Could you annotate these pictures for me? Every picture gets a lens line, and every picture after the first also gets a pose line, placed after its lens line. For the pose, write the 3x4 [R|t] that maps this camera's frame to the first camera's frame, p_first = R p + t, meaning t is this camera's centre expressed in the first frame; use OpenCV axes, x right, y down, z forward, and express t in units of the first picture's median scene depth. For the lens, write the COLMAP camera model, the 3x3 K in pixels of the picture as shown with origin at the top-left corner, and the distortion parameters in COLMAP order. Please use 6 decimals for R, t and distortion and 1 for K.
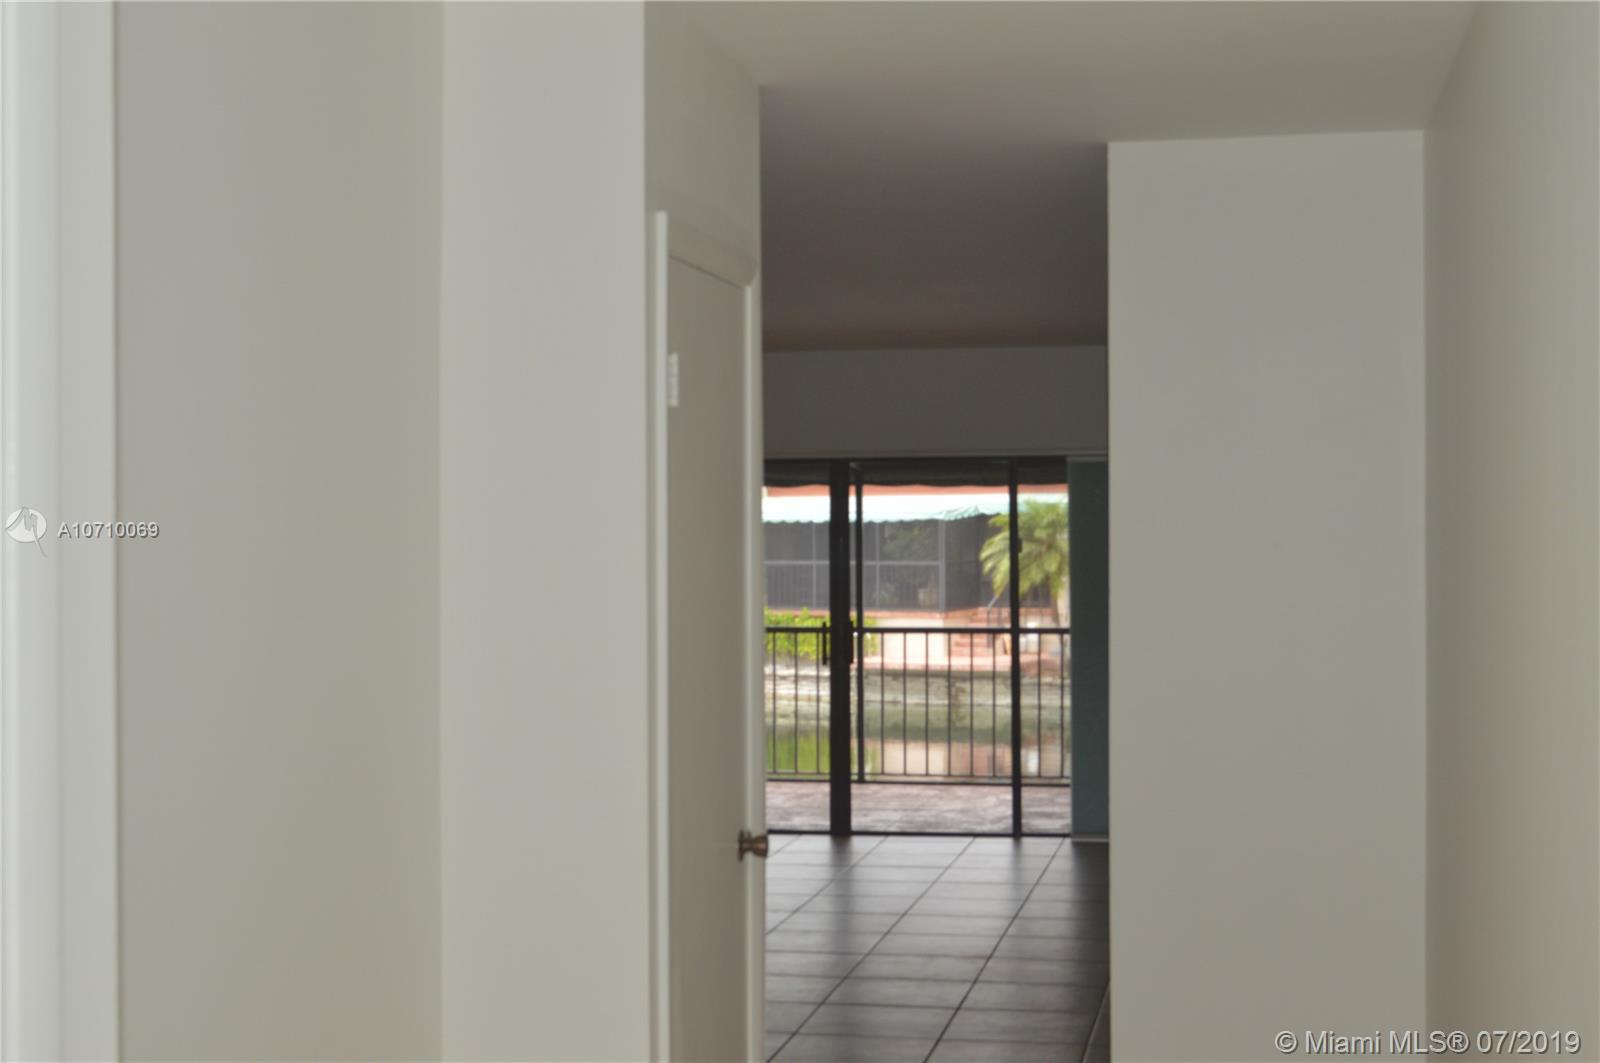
lens RADIAL K [[2274.5, 0, 808.1], [0, 2274.5, 535.0], [0, 0, 1]] dist [-0.026711, 0.000000]
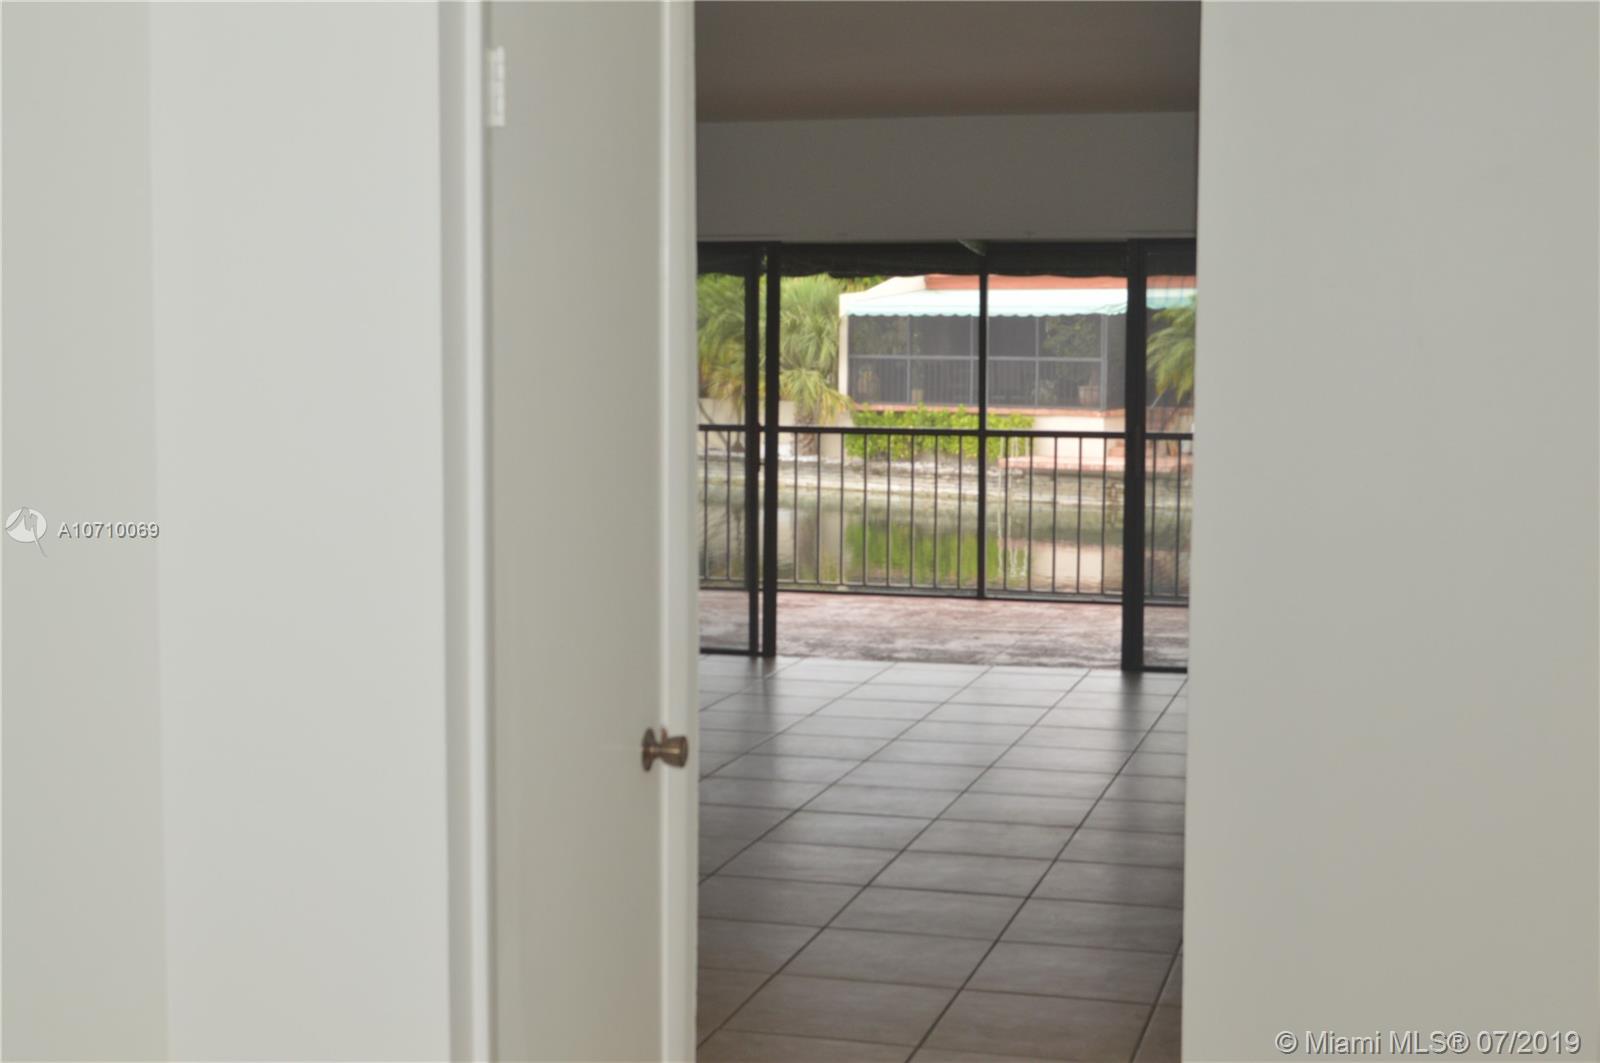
lens RADIAL K [[2274.5, 0, 805.4], [0, 2274.5, 530.2], [0, 0, 1]] dist [-0.026711, 0.000000]
pose [[0.996990, 0.014399, -0.076180, 0.020705], [-0.007628, 0.996052, 0.088441, 0.000584], [0.077153, -0.087594, 0.993164, 0.079790]]
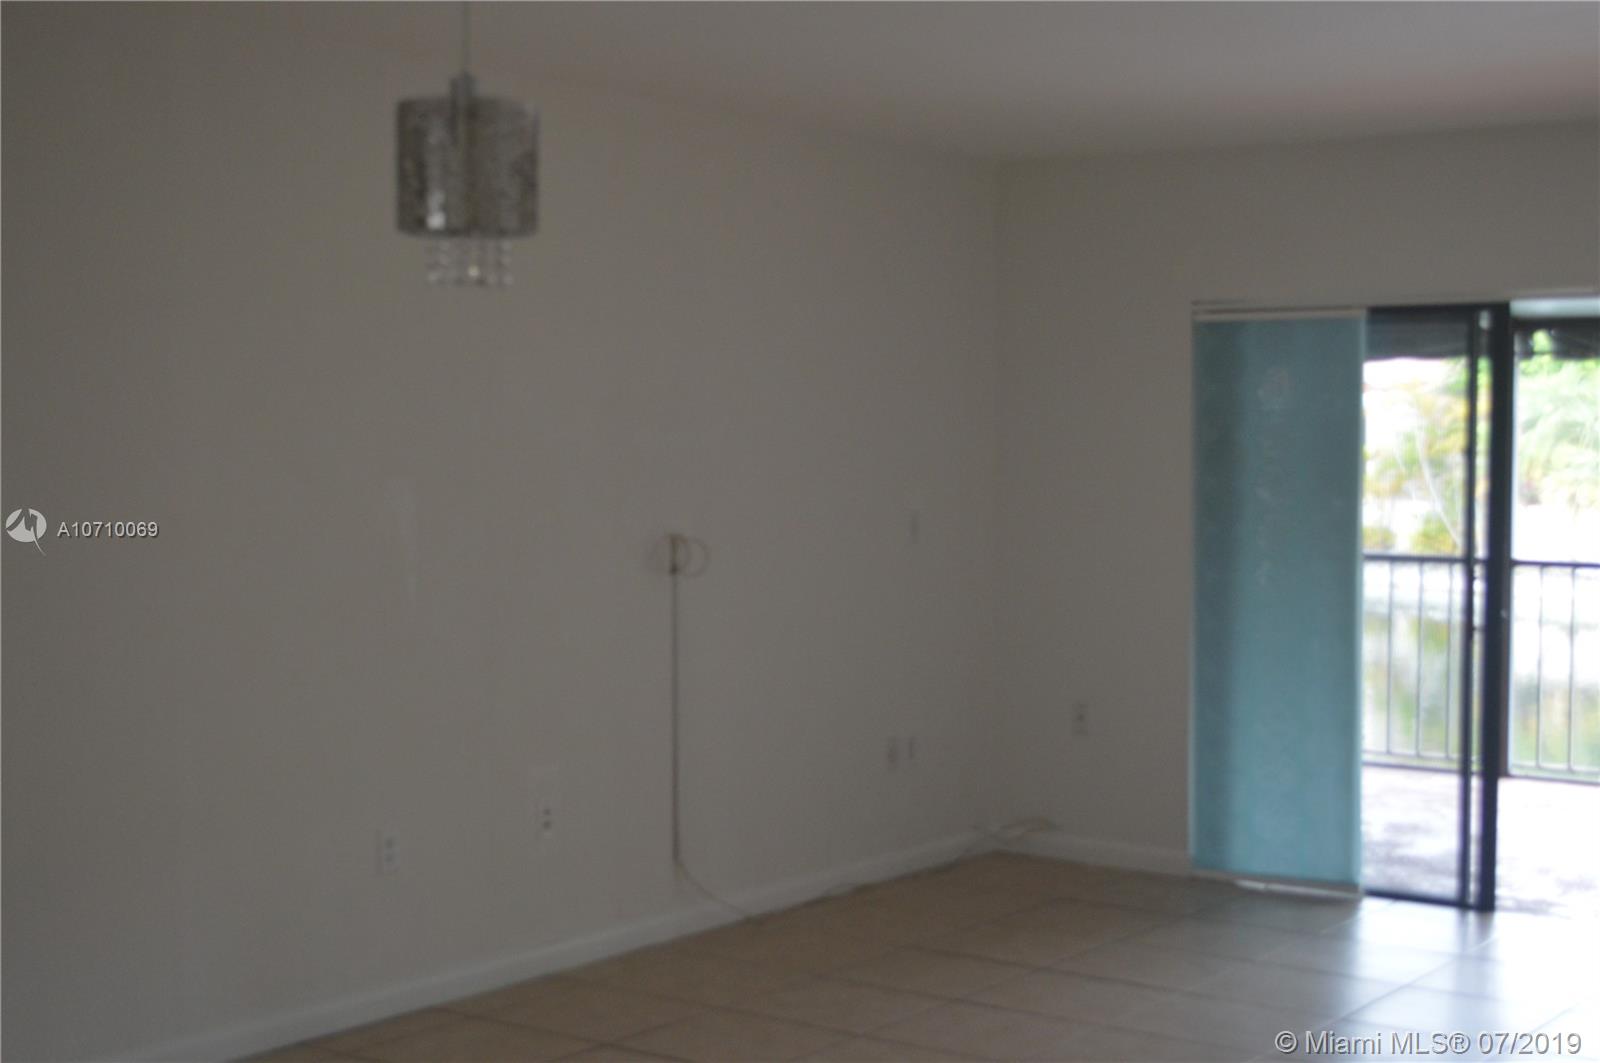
lens RADIAL K [[2274.5, 0, 806.5], [0, 2274.5, 523.6], [0, 0, 1]] dist [-0.026711, 0.000000]
pose [[0.903603, 0.022514, -0.427779, 0.029181], [-0.004197, 0.999035, 0.043712, -0.000202], [0.428350, -0.037703, 0.902826, 0.268748]]
